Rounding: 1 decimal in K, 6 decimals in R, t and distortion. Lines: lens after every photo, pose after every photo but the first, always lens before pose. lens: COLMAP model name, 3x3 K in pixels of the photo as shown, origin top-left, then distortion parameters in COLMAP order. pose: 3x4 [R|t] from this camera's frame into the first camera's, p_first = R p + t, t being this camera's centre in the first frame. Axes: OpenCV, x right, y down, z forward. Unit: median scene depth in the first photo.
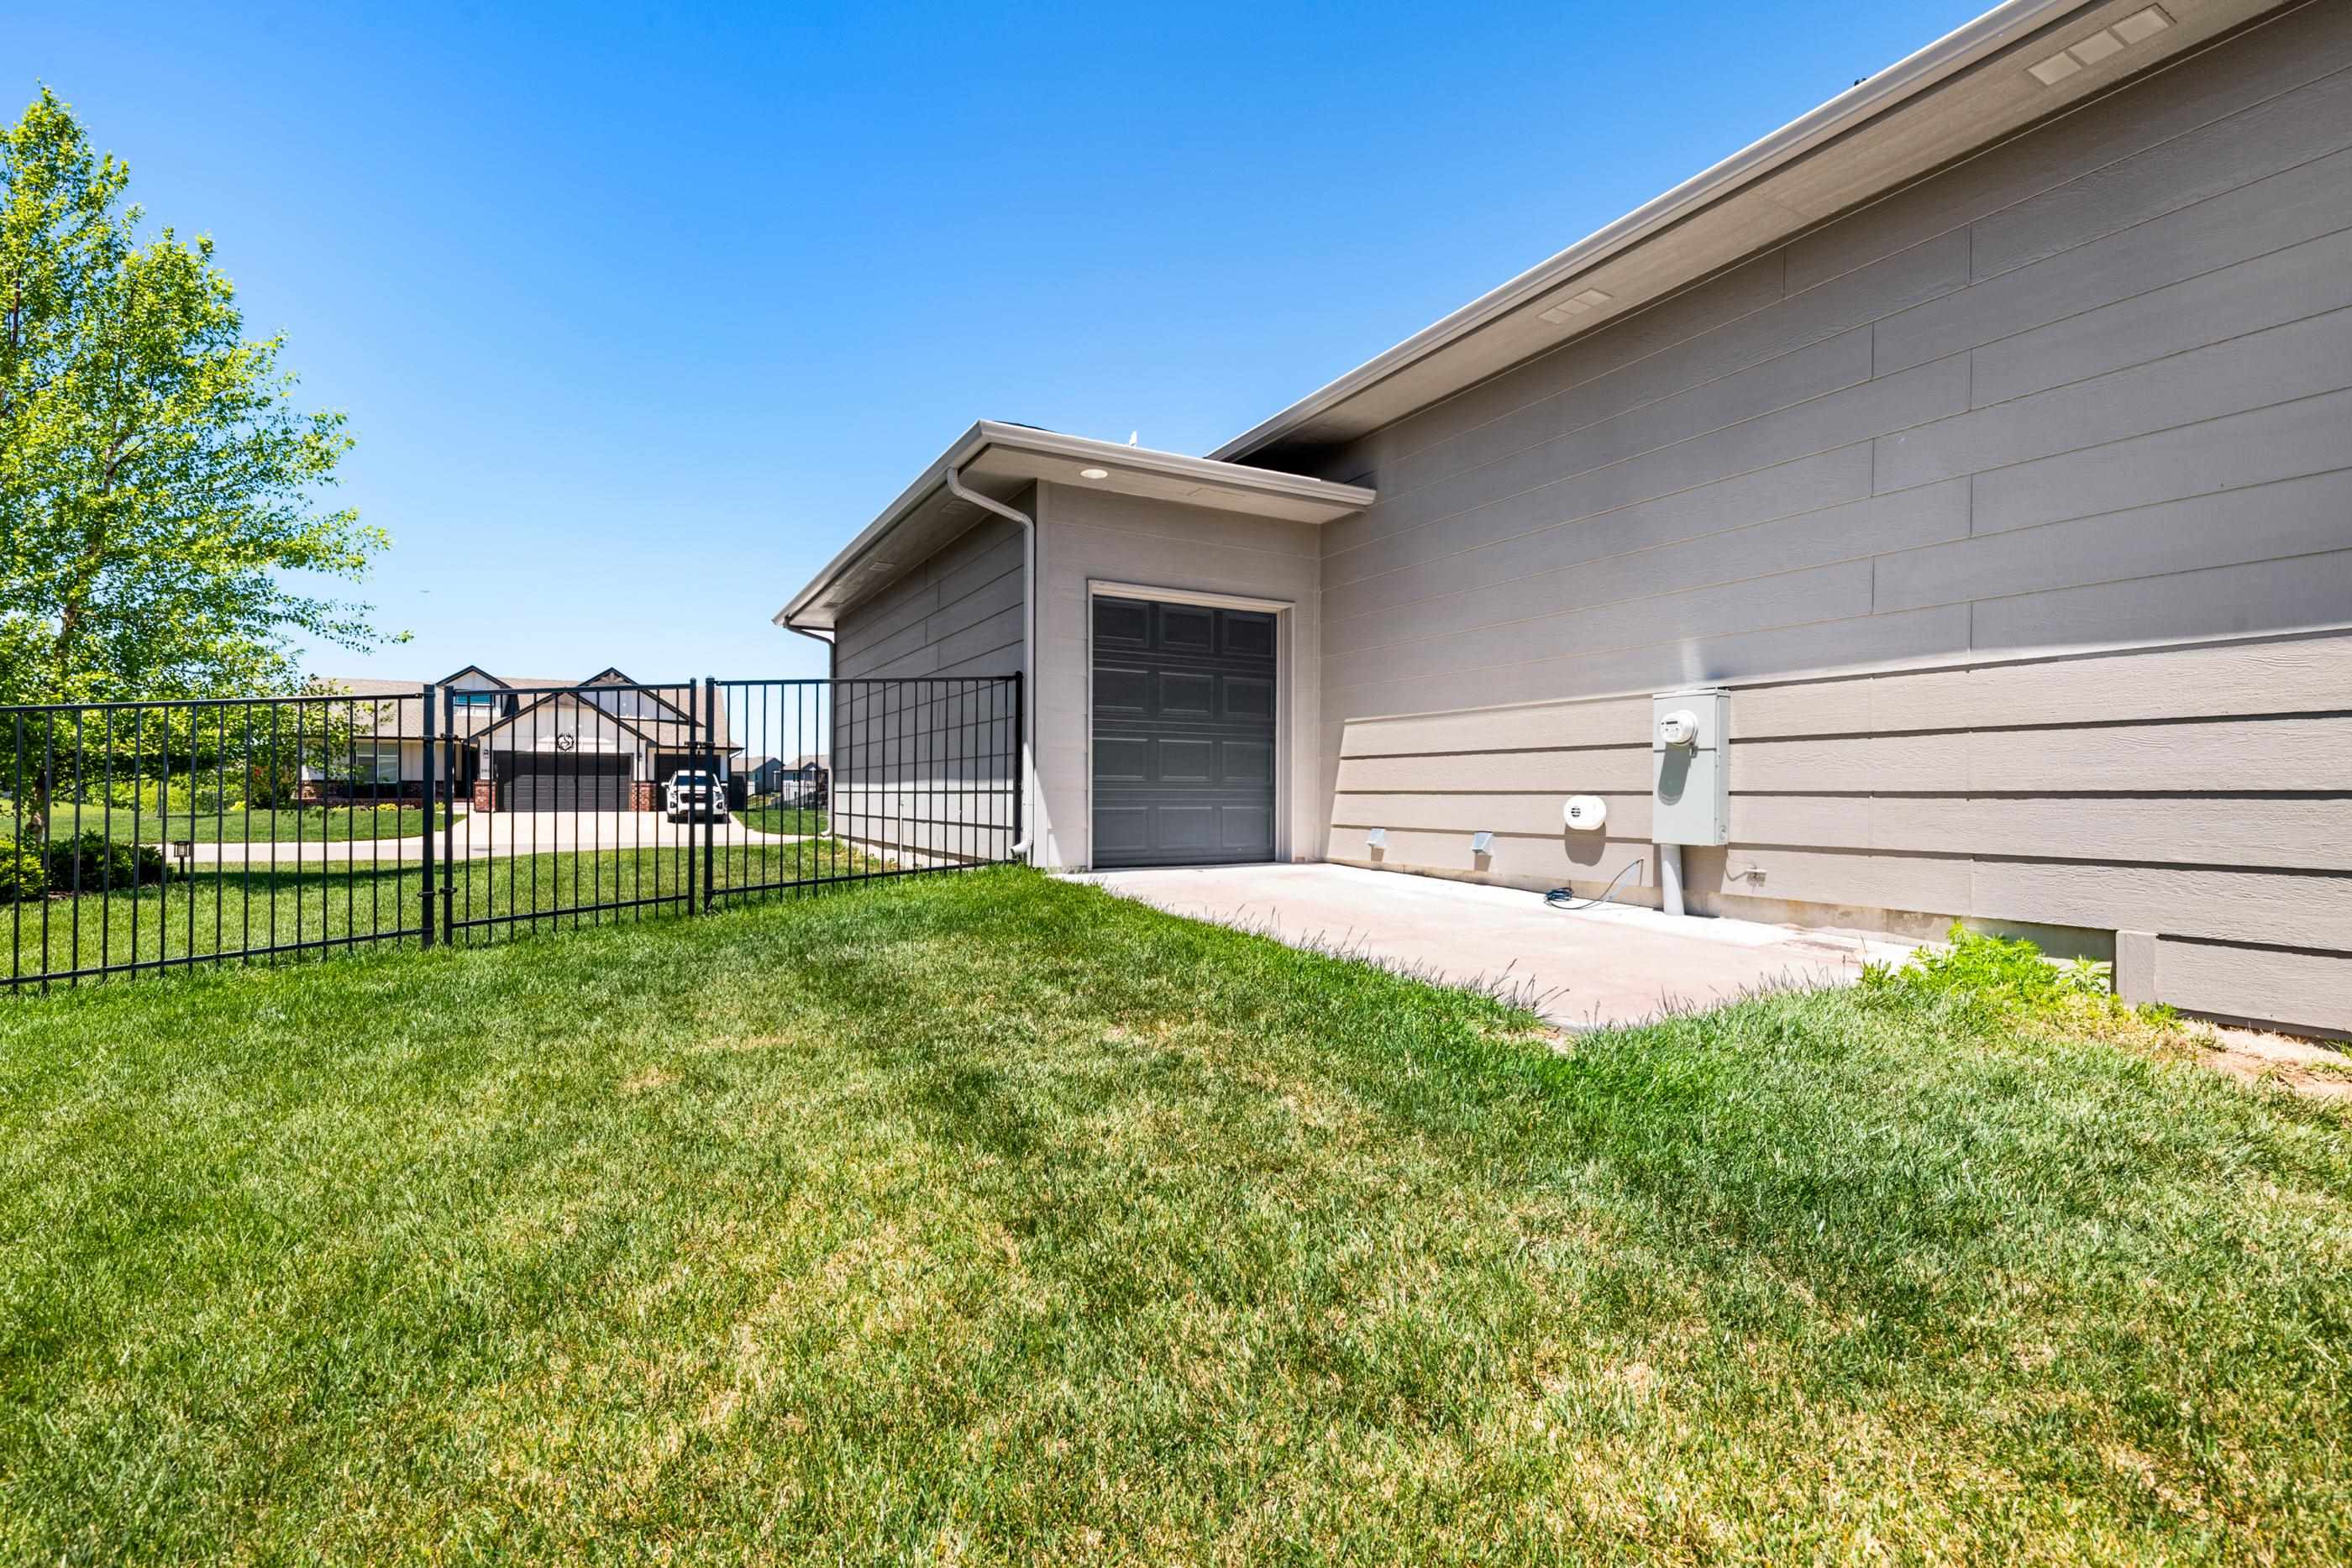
lens RADIAL K [[967.6, 0, 1176.5], [0, 967.6, 780.8], [0, 0, 1]] dist [-0.002010, -0.000097]
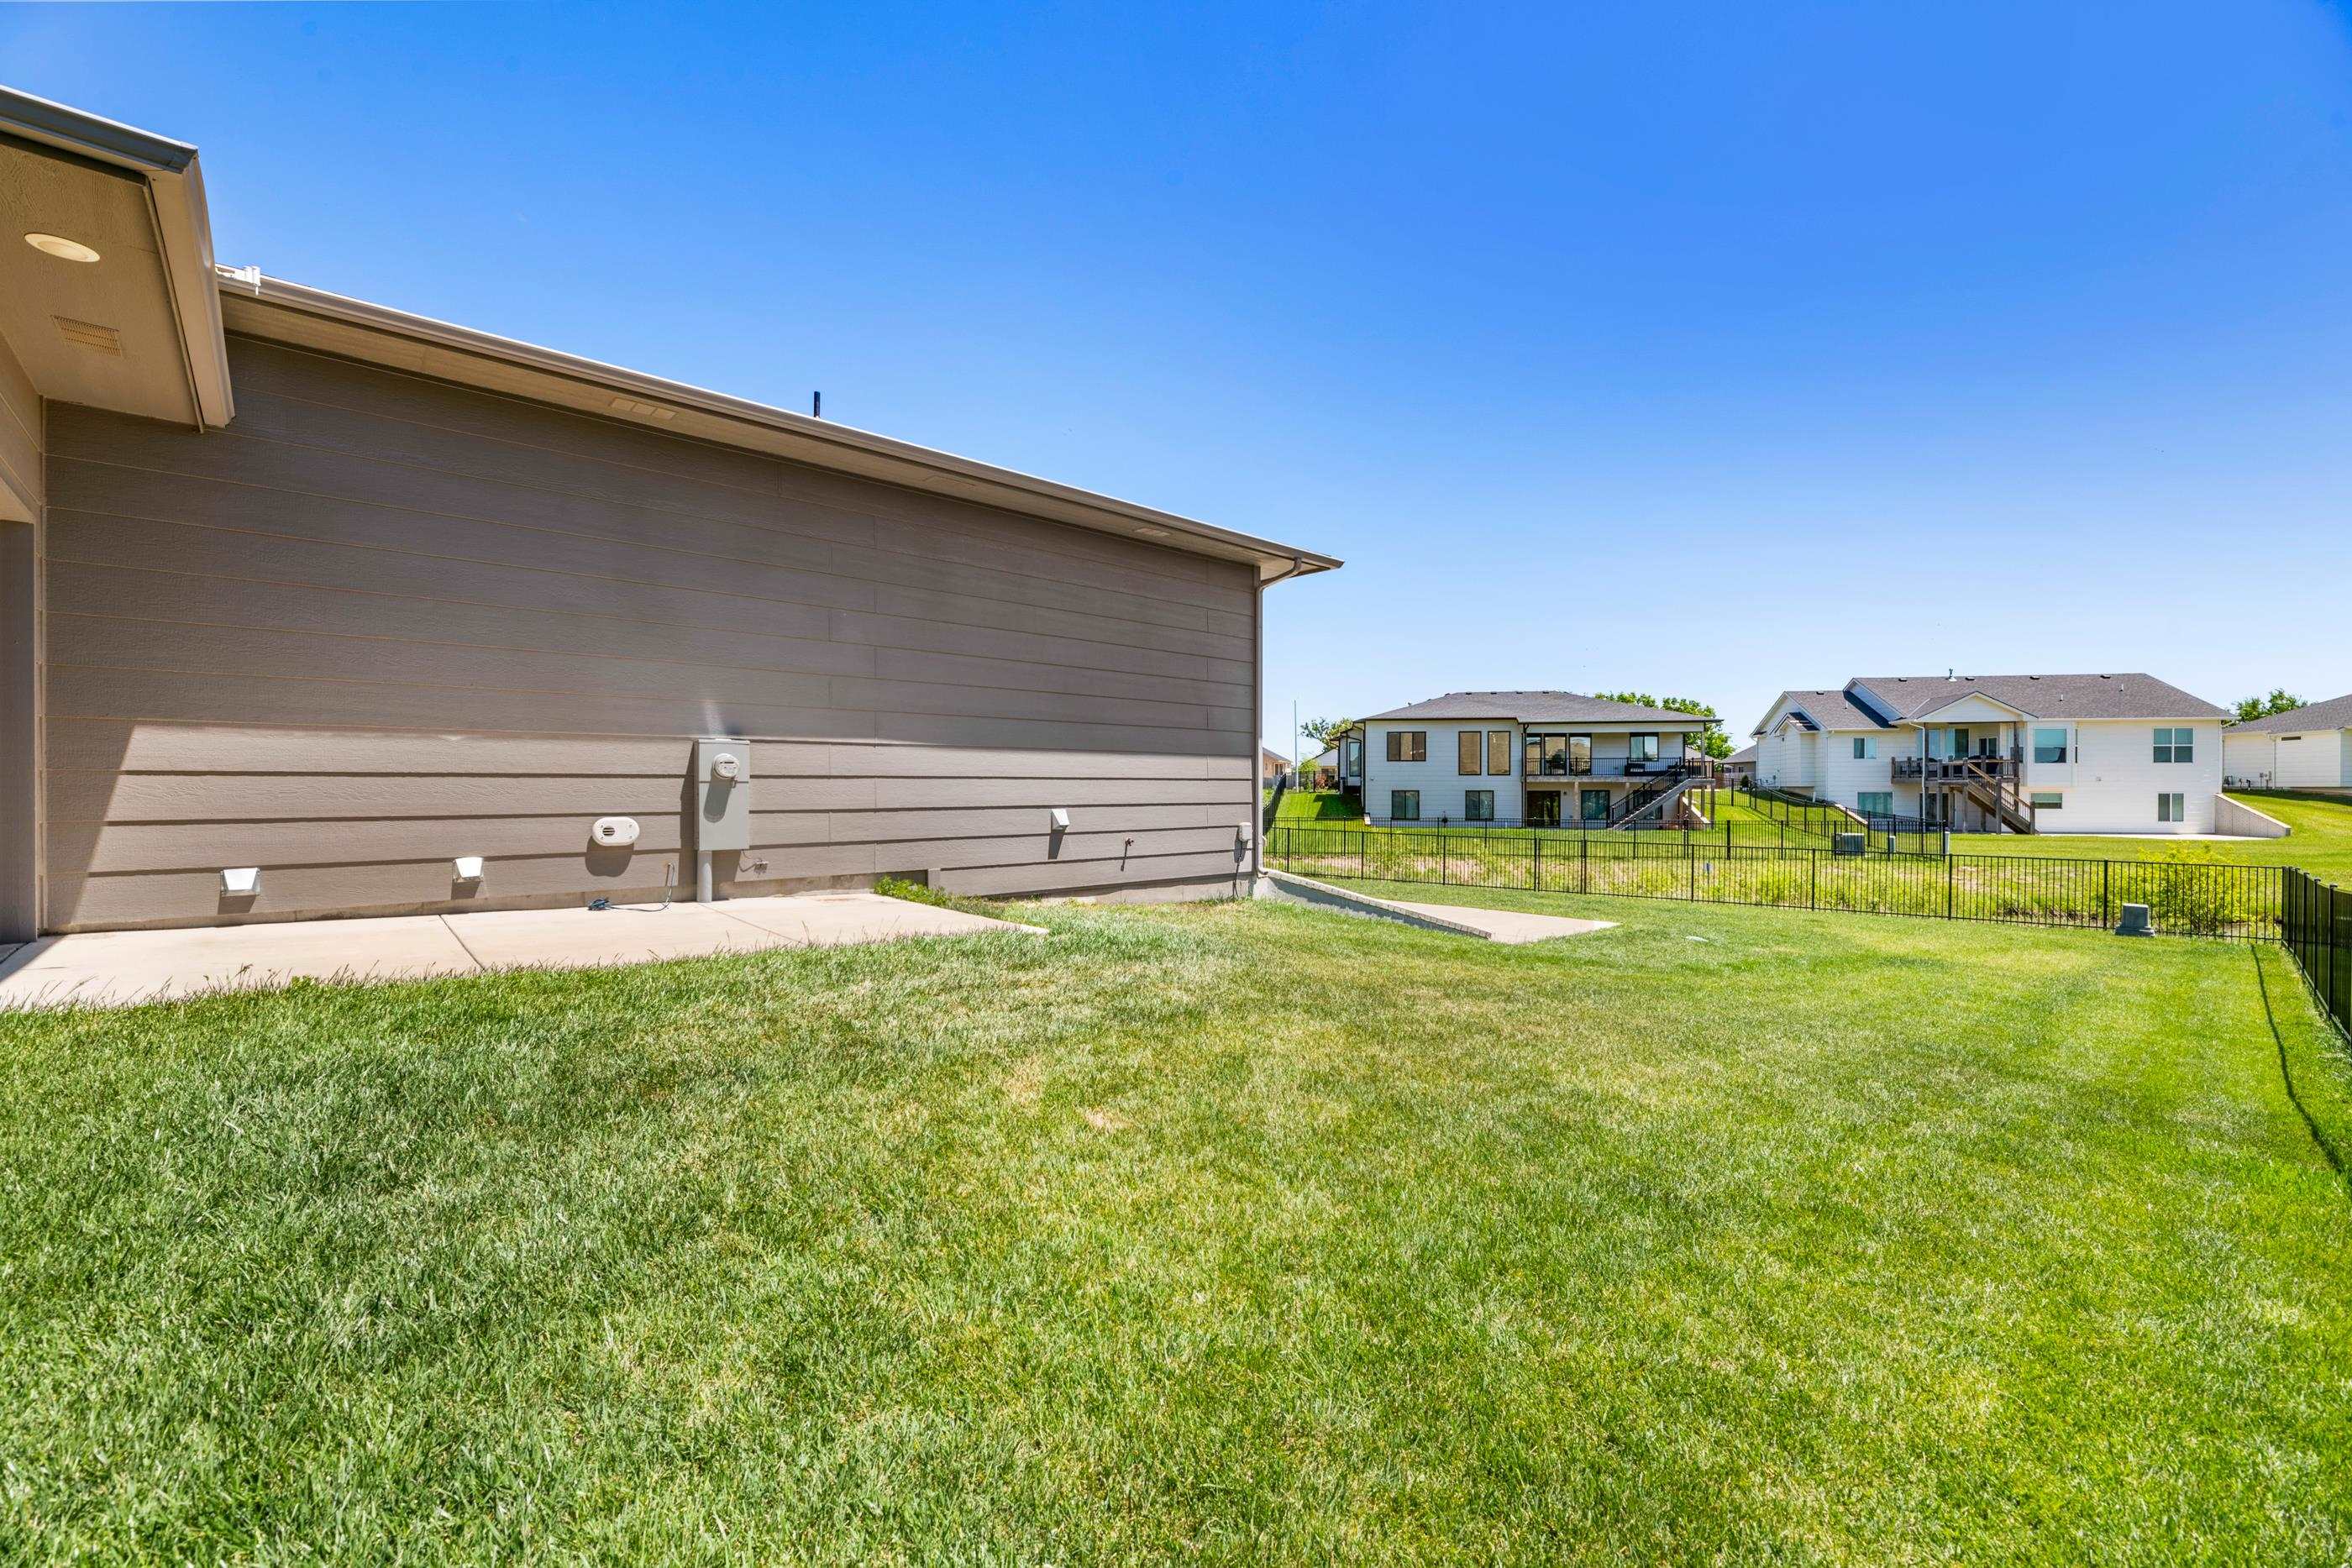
lens RADIAL K [[967.6, 0, 1177.6], [0, 967.6, 790.5], [0, 0, 1]] dist [-0.002010, -0.000097]
pose [[-0.197290, 0.000651, 0.980345, -0.989900], [-0.003346, 0.999994, -0.001338, -0.020220], [-0.980340, -0.003544, -0.197286, 0.642127]]
